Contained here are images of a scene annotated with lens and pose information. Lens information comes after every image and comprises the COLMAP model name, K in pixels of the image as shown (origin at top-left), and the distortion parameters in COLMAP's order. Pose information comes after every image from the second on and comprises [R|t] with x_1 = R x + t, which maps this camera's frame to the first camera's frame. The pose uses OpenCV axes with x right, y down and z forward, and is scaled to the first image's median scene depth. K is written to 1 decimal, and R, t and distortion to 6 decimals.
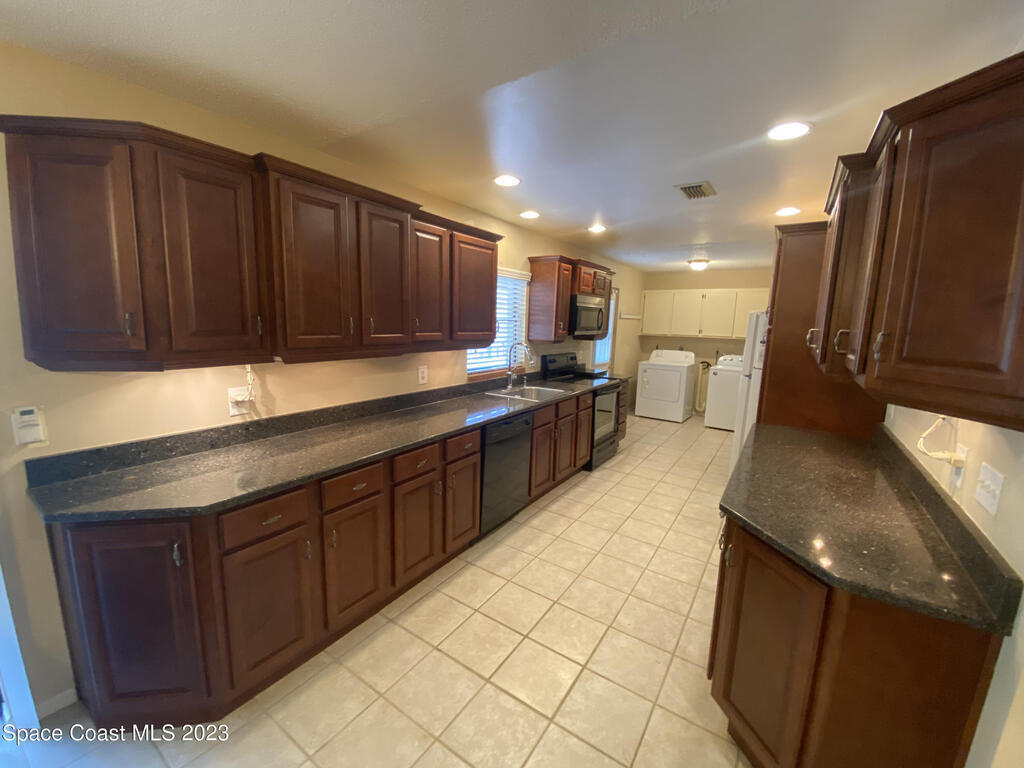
lens RADIAL K [[417.6, 0, 505.0], [0, 417.6, 380.1], [0, 0, 1]] dist [-0.003384, -0.002678]
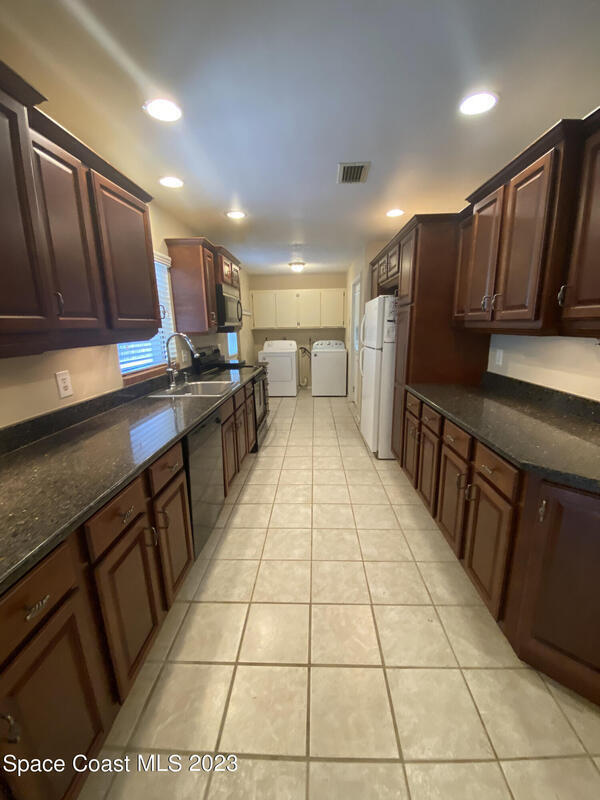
lens RADIAL K [[323.2, 0, 304.6], [0, 323.2, 399.5], [0, 0, 1]] dist [-0.010991, -0.006178]
pose [[0.839008, -0.162797, 0.519195, -0.122884], [0.119211, 0.986007, 0.116526, -0.000408], [-0.530900, -0.035872, 0.846675, 0.274167]]
